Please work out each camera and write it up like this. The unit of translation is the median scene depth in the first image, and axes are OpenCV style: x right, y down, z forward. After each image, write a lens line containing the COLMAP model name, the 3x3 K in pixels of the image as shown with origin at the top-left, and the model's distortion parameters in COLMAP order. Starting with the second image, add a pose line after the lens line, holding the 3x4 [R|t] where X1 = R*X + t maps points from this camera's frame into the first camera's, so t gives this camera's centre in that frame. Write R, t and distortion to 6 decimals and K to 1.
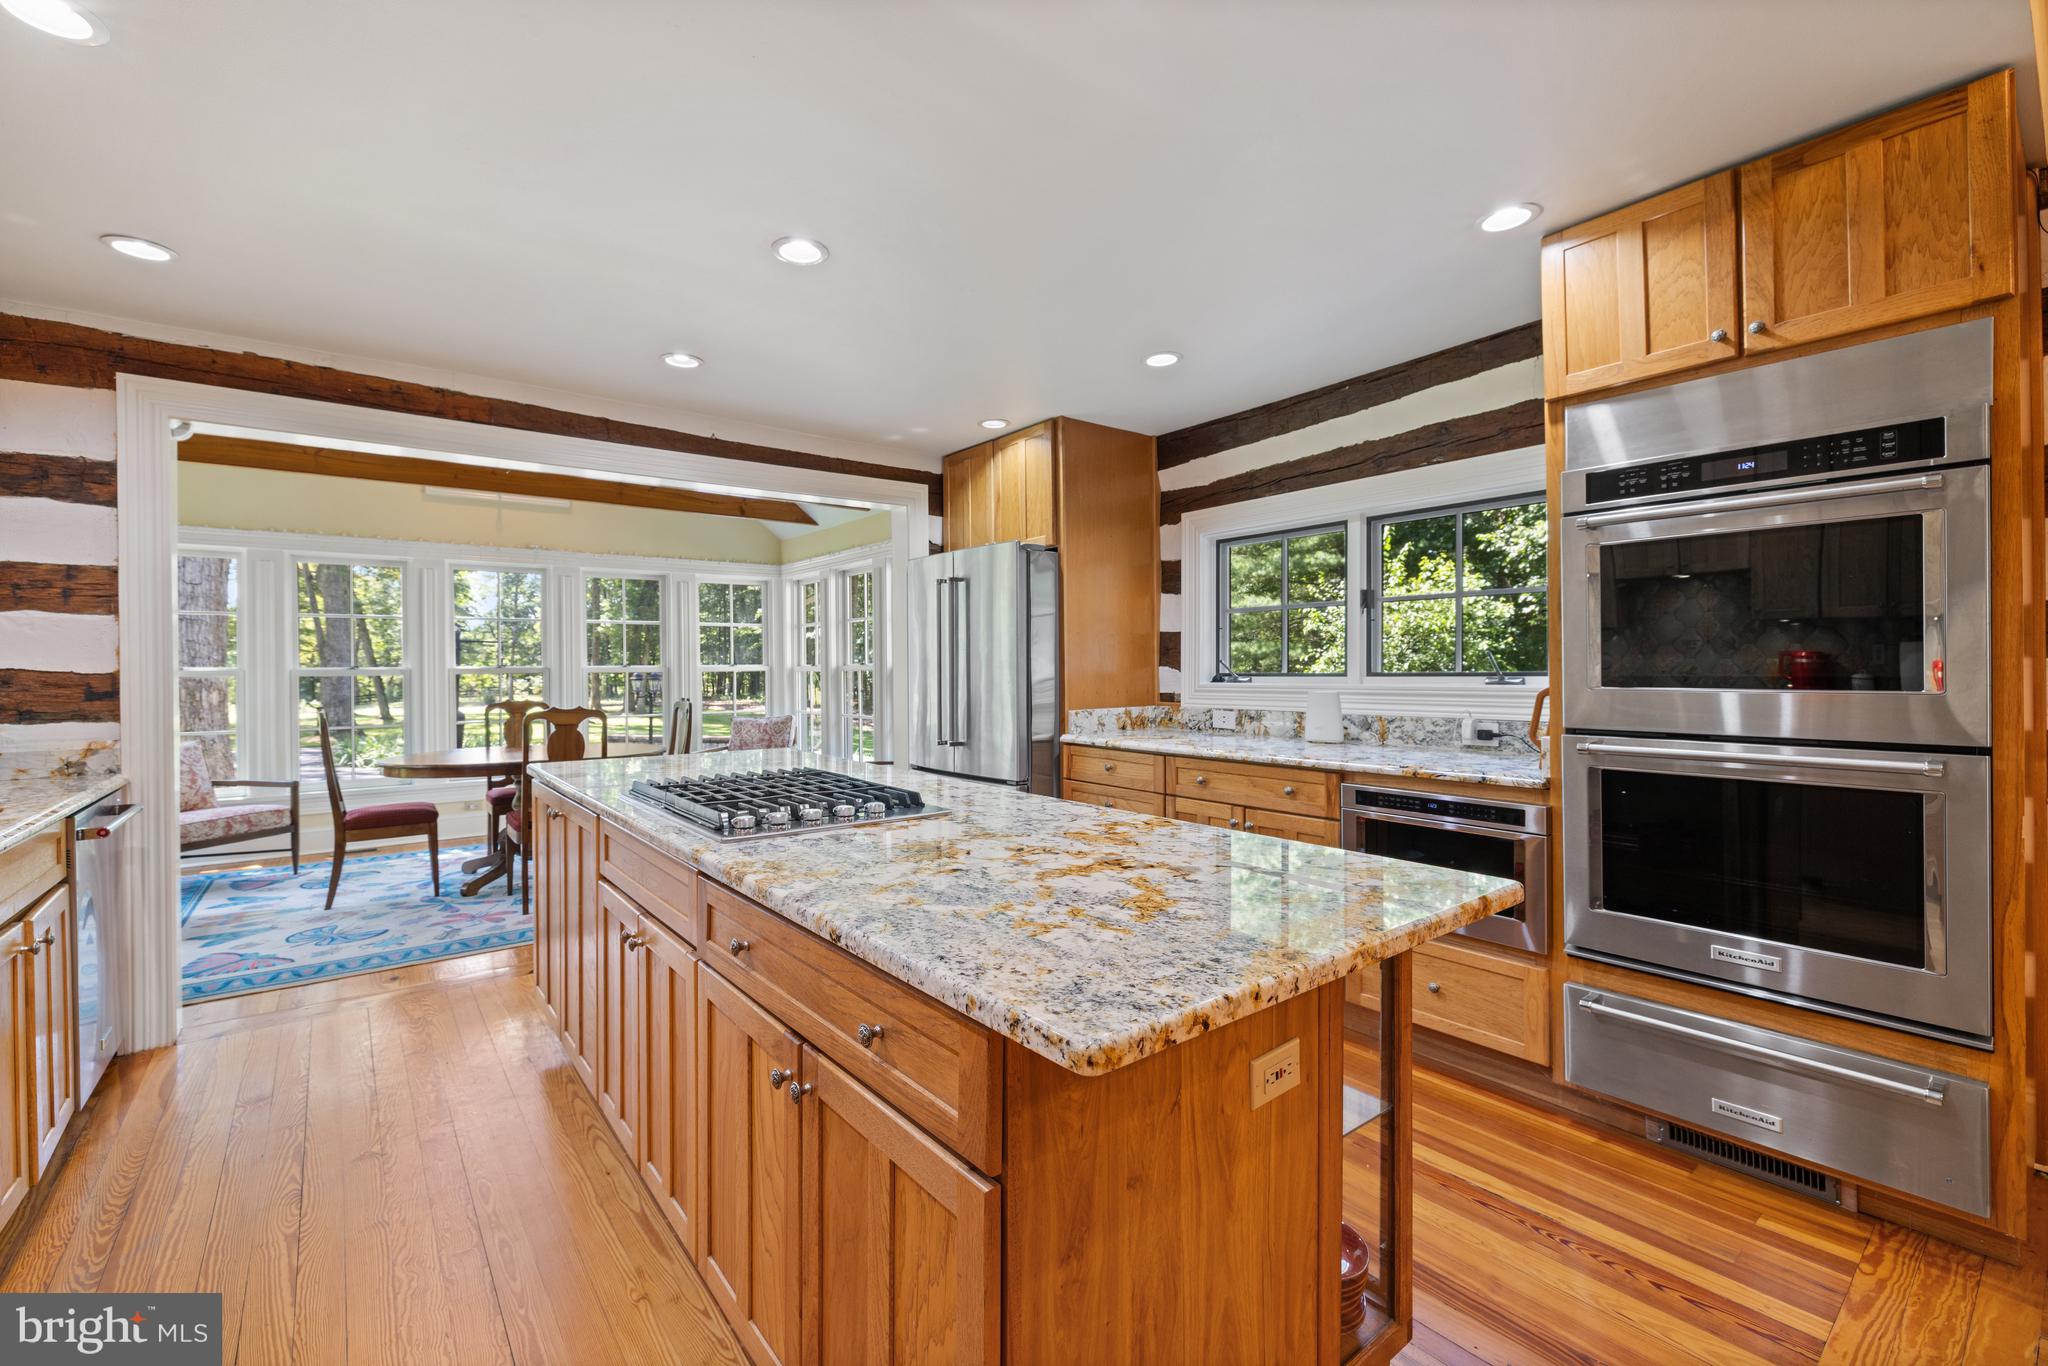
lens RADIAL K [[861.4, 0, 1018.7], [0, 861.4, 673.8], [0, 0, 1]] dist [-0.001817, -0.000107]
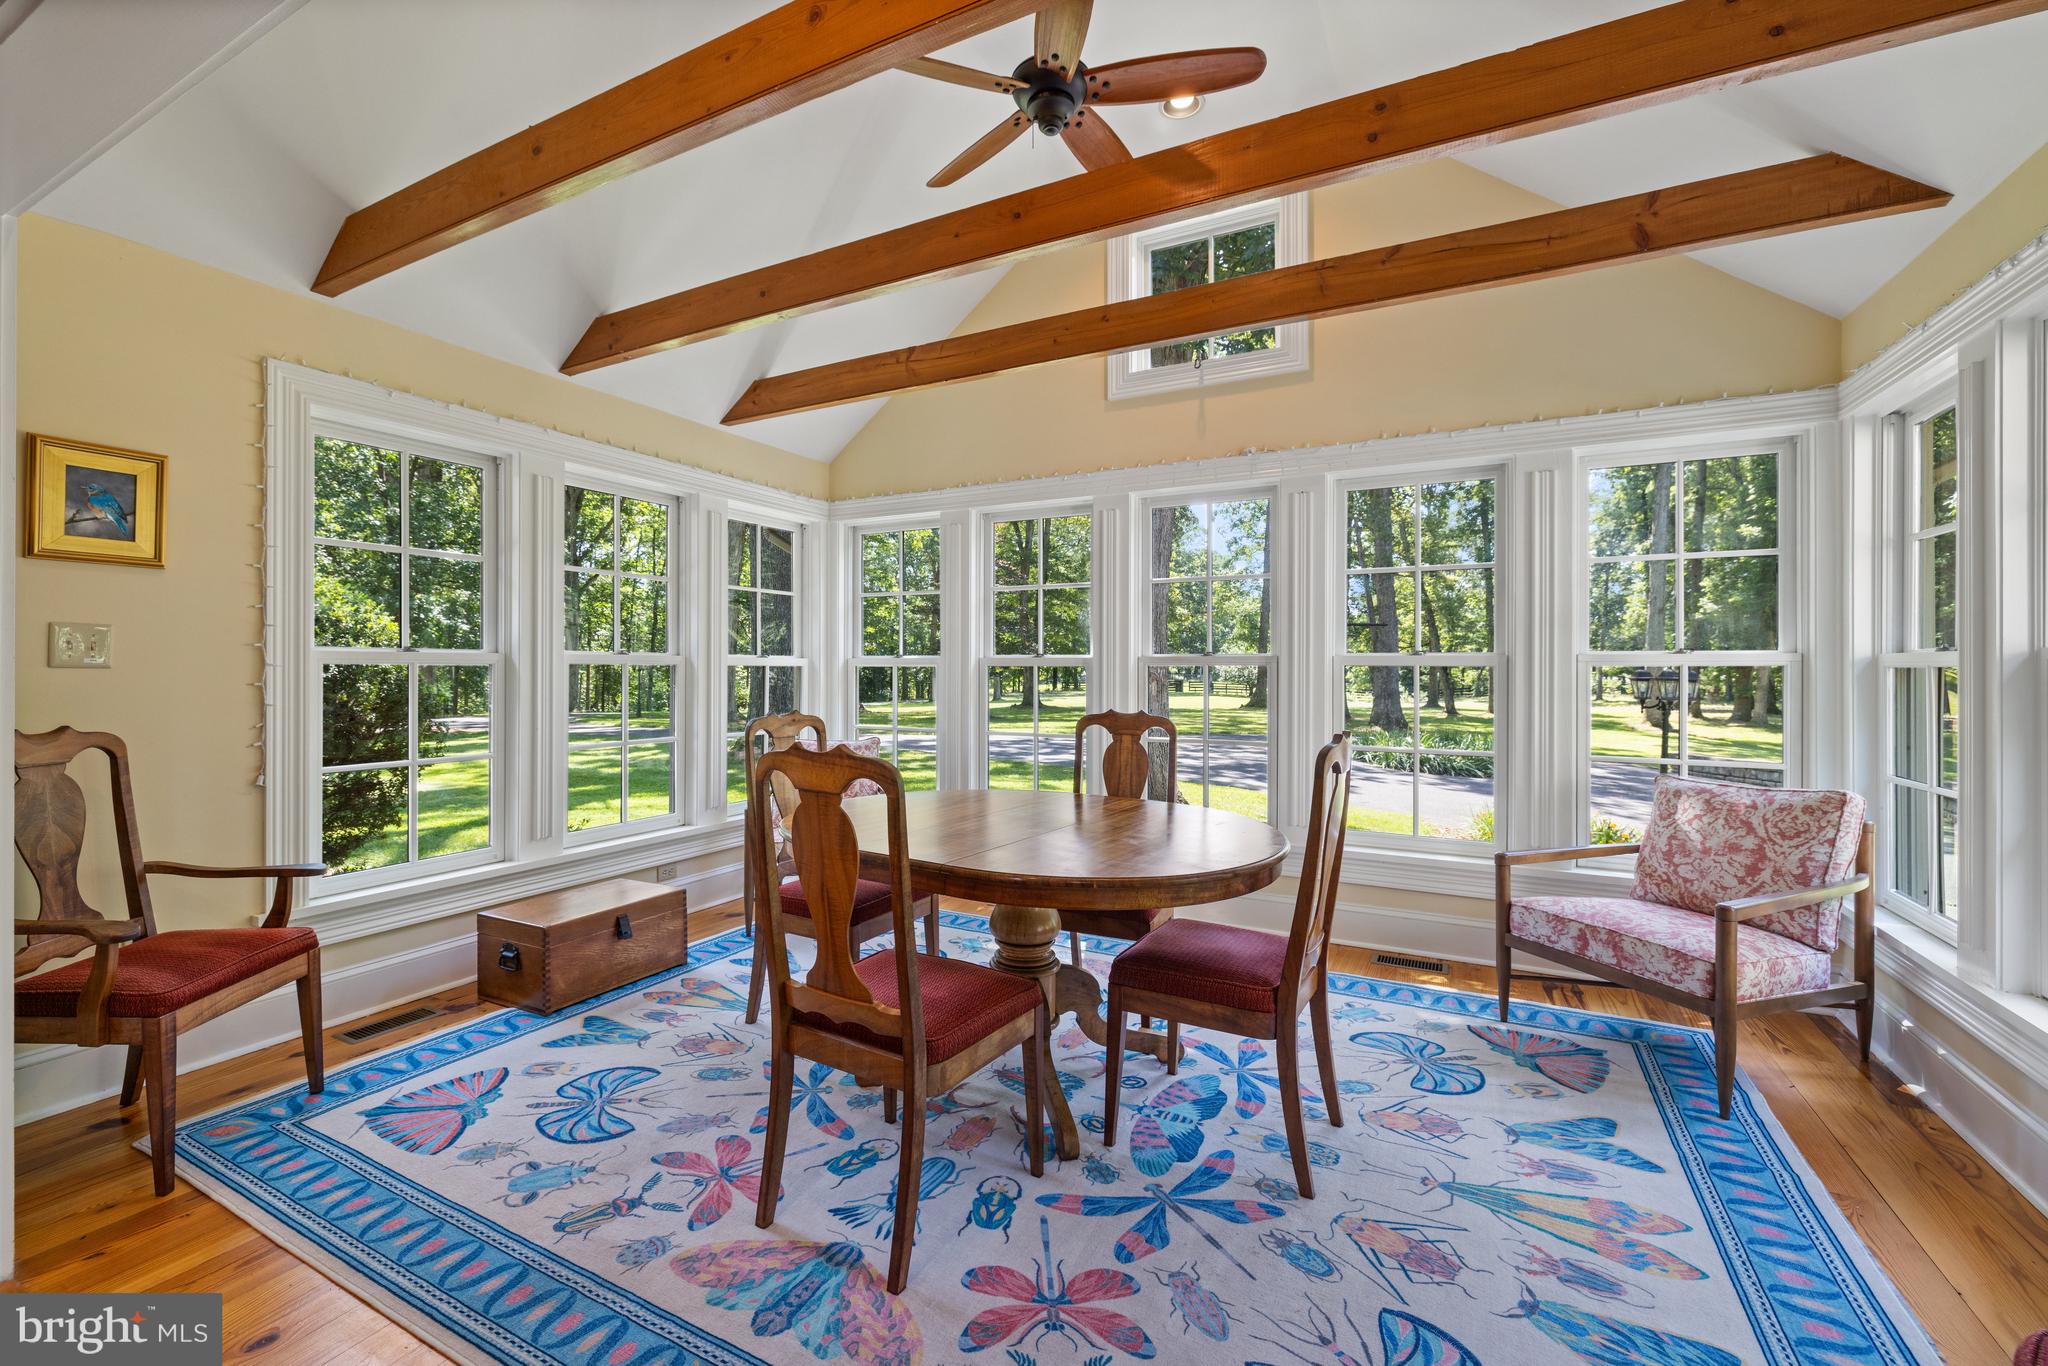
lens RADIAL K [[861.4, 0, 1012.8], [0, 861.4, 671.6], [0, 0, 1]] dist [-0.001817, -0.000107]
pose [[0.396395, 0.012574, -0.917994, -0.073507], [-0.009480, 0.999909, 0.009603, -0.000307], [0.918031, 0.004896, 0.396478, 0.528528]]
